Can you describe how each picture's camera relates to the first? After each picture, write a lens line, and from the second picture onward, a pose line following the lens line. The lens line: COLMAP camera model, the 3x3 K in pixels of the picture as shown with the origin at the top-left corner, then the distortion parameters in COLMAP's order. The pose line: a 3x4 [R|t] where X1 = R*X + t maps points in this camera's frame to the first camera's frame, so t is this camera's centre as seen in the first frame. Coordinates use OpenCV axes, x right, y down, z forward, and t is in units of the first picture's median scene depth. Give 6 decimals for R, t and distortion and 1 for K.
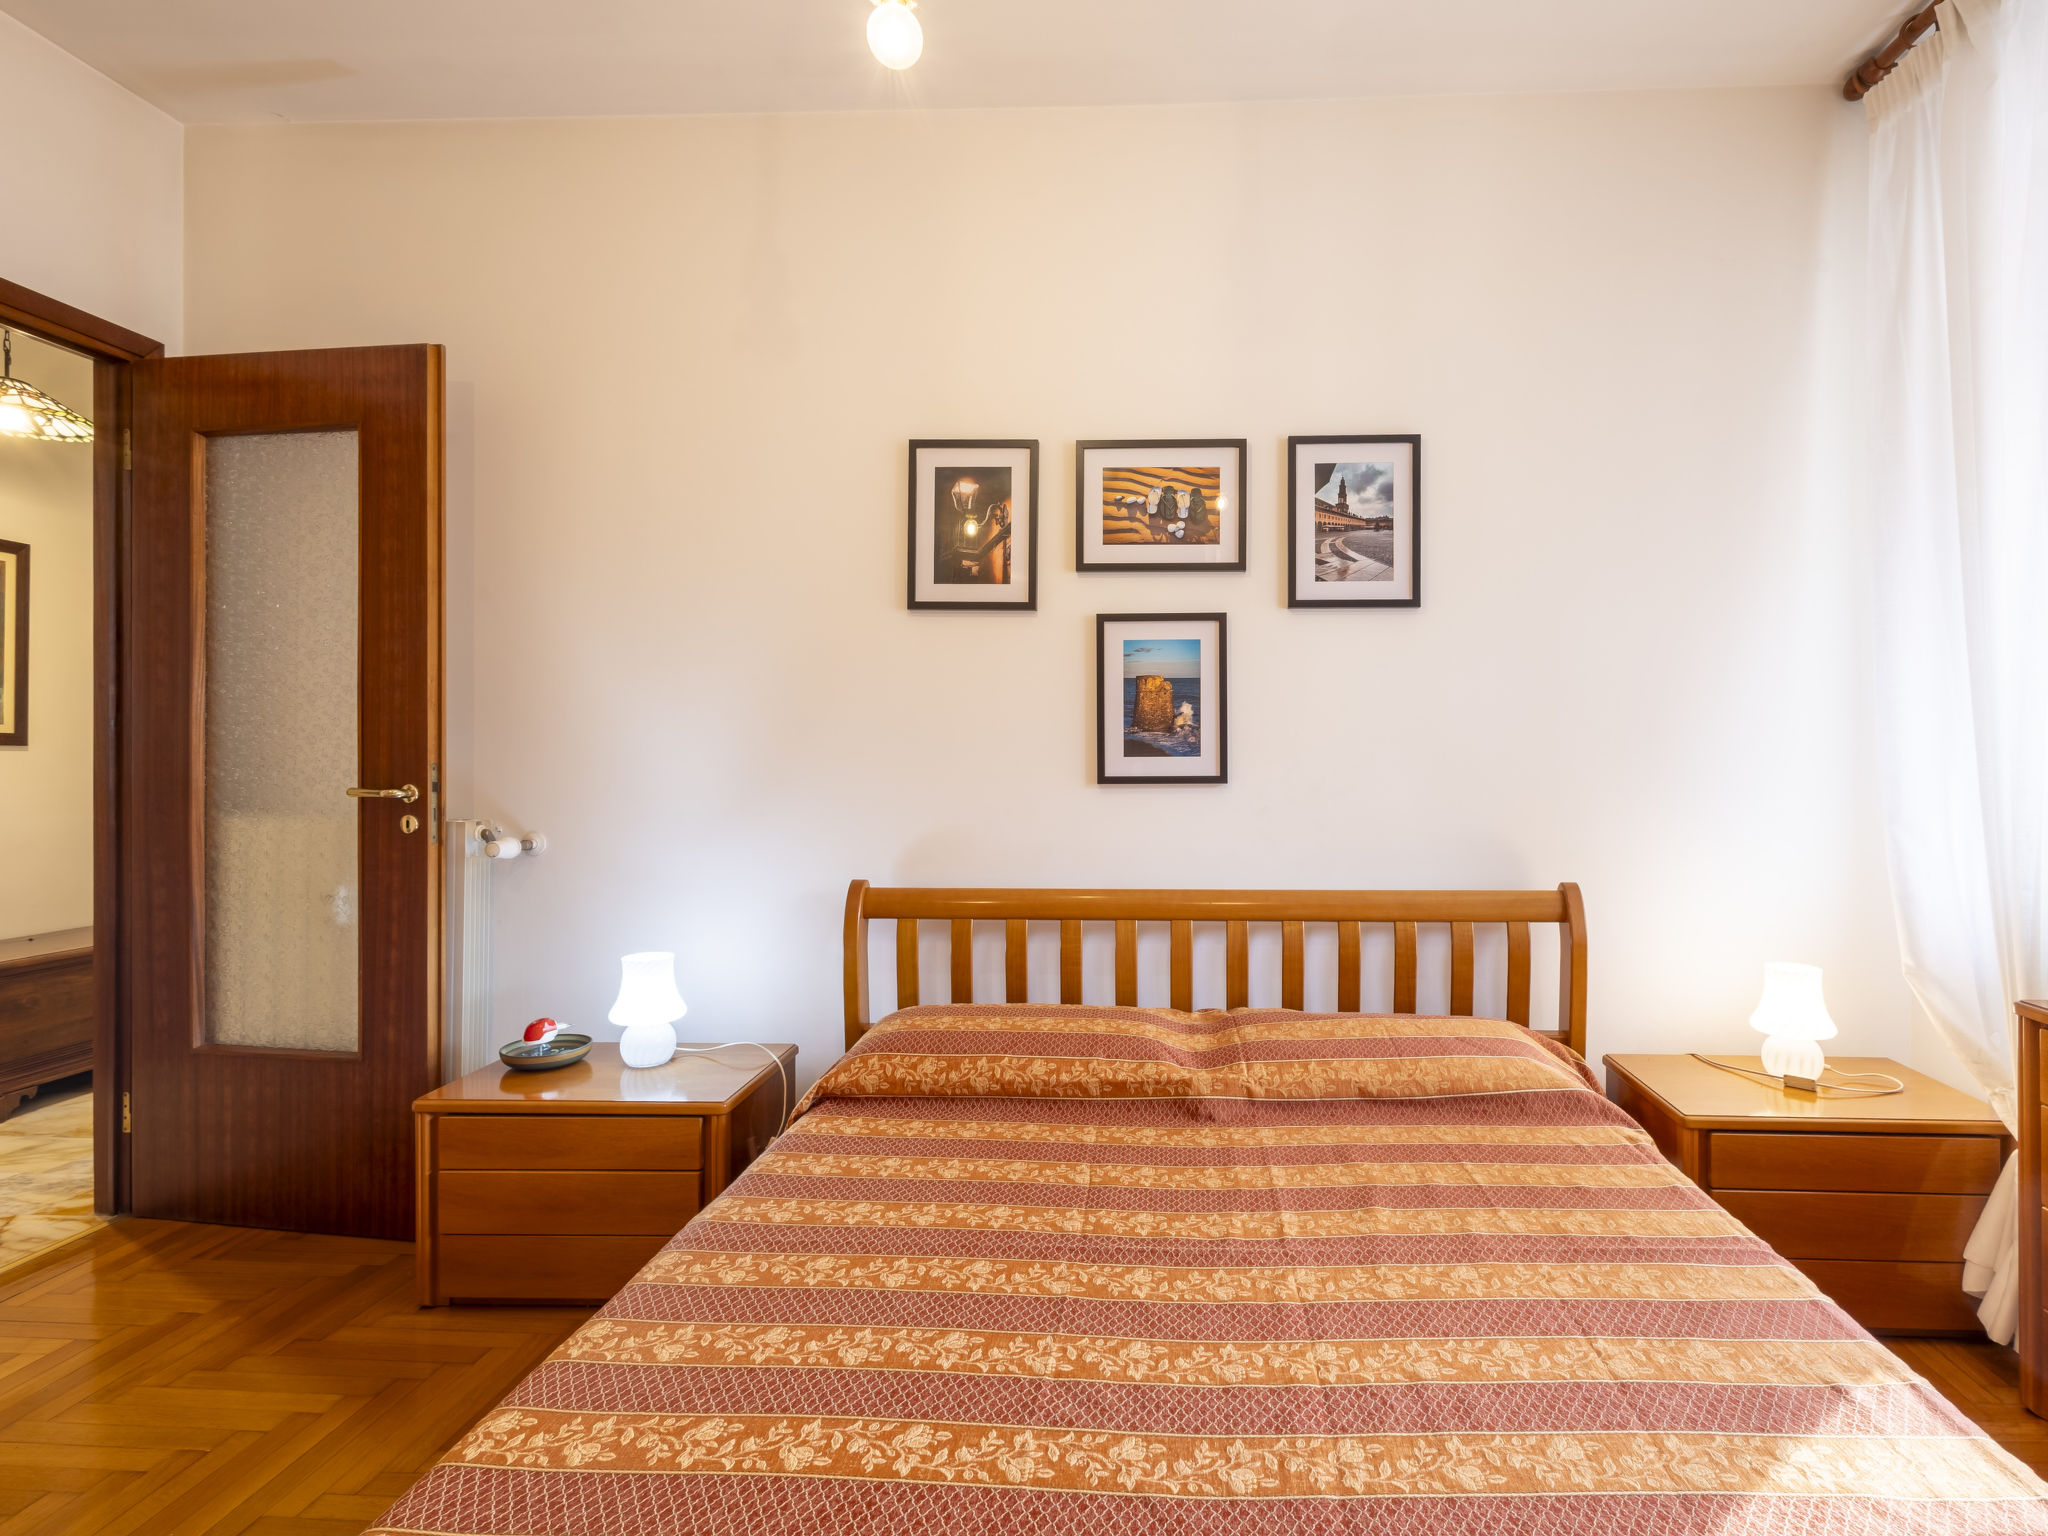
lens RADIAL K [[1082.4, 0, 1012.1], [0, 1082.4, 759.0], [0, 0, 1]] dist [0.005278, -0.002664]
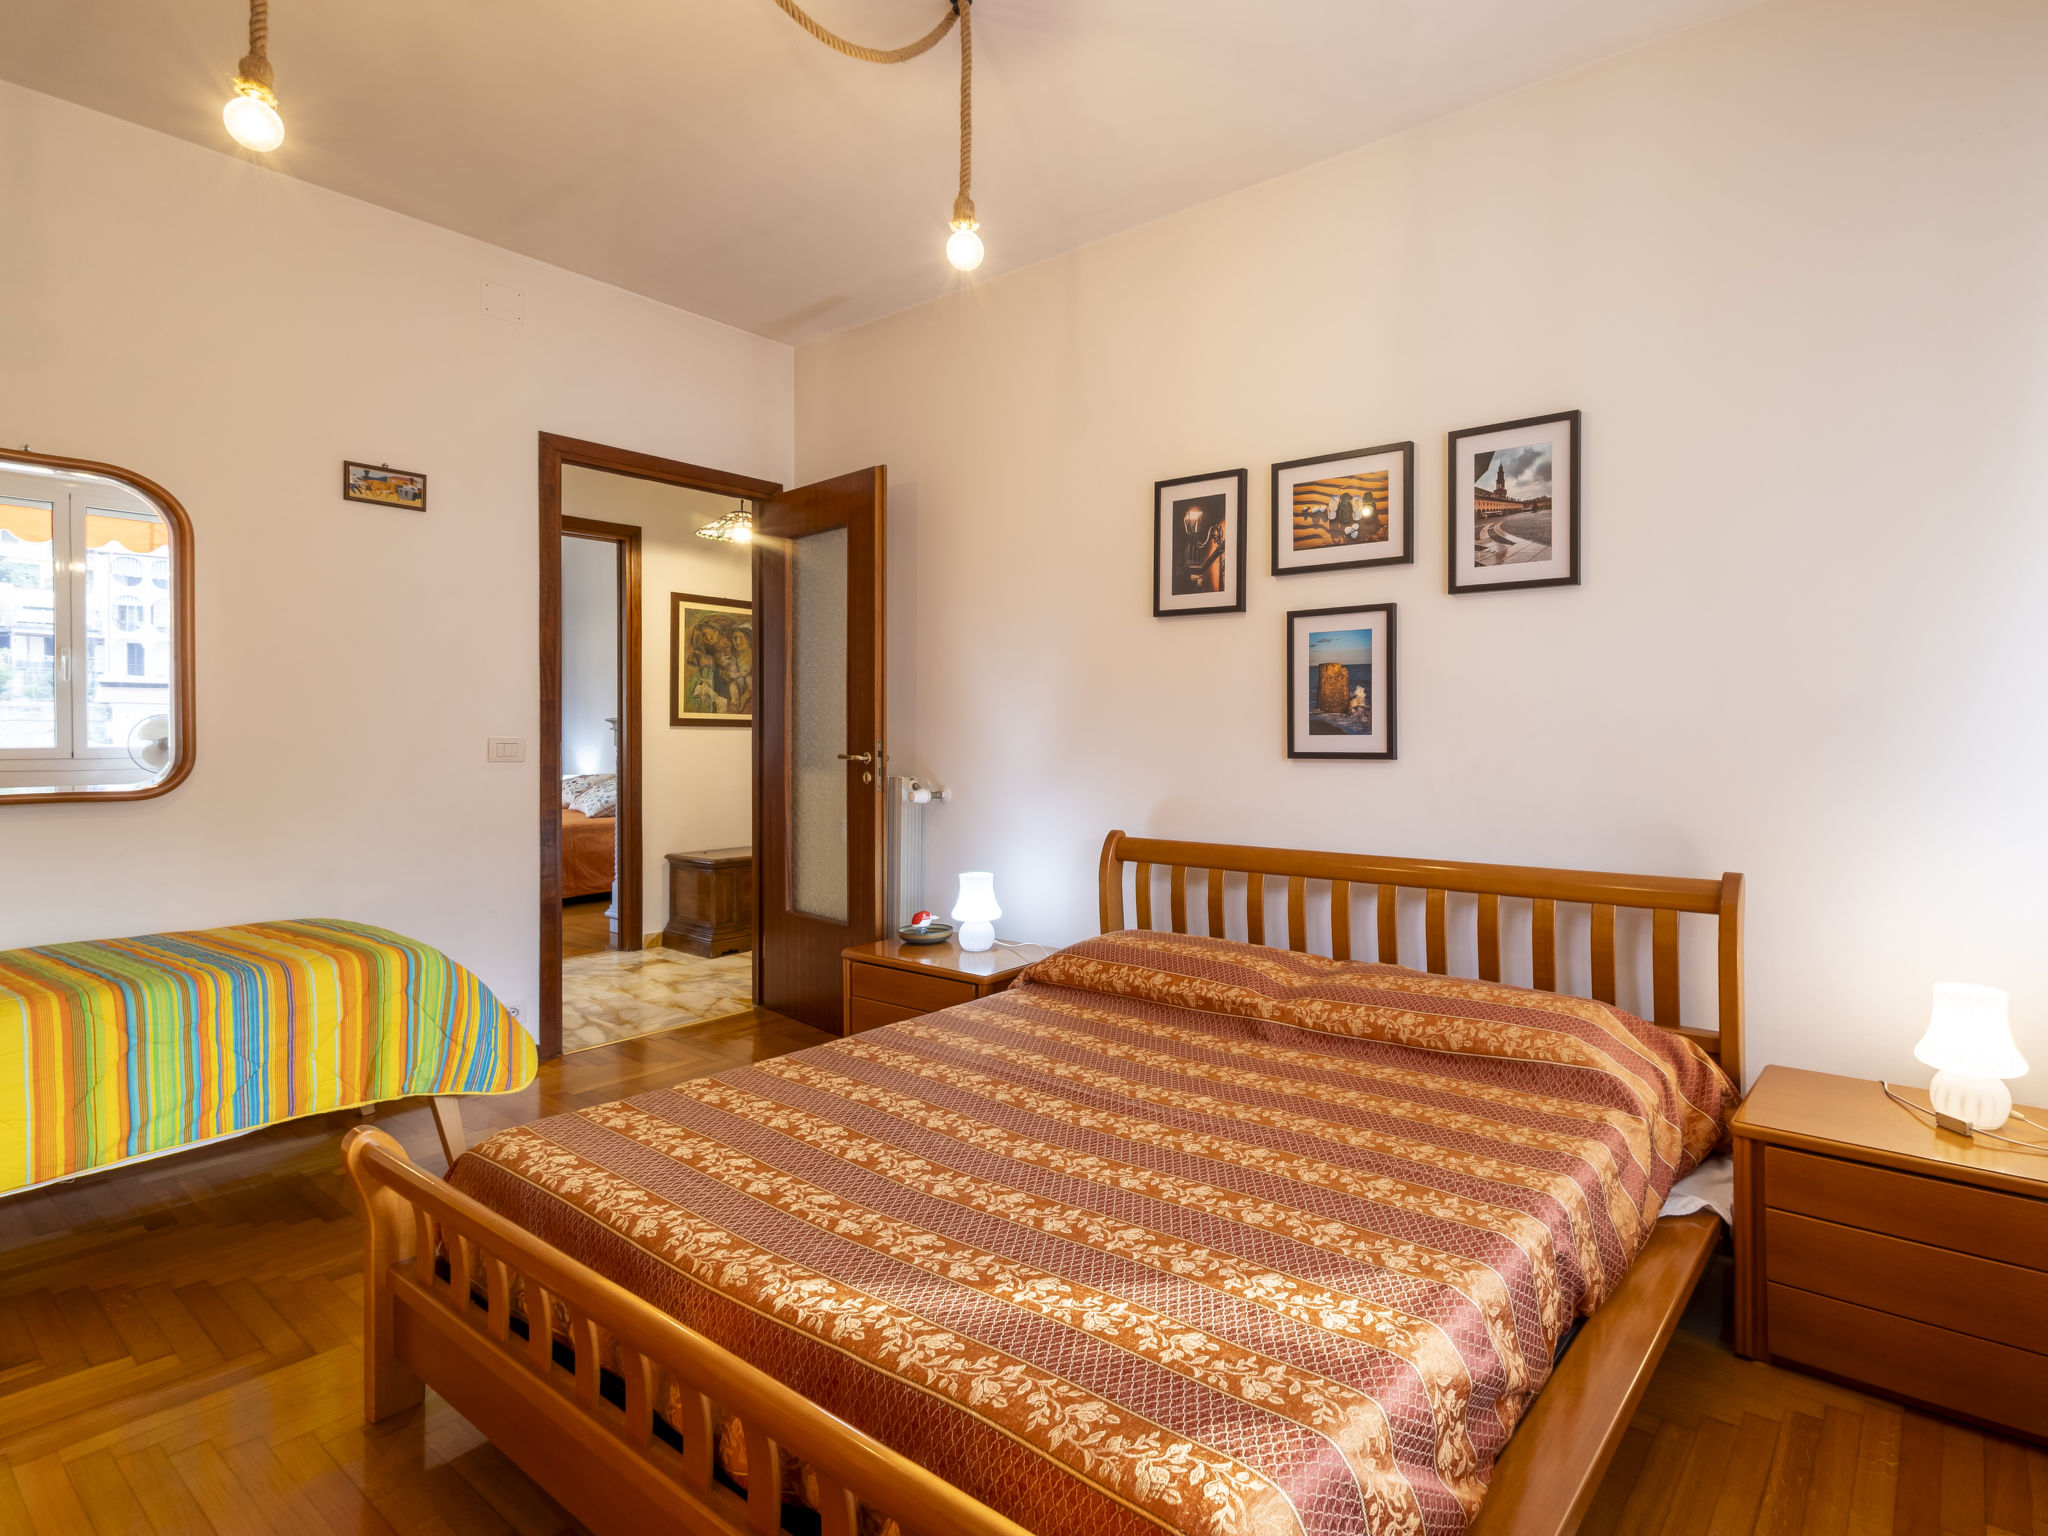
lens RADIAL K [[1088.7, 0, 1057.5], [0, 1088.7, 737.9], [0, 0, 1]] dist [0.004885, -0.002026]
pose [[0.800472, 0.003381, -0.599361, 0.587099], [-0.003098, 0.999994, 0.001504, 0.000167], [0.599362, 0.000653, 0.800478, -0.080478]]
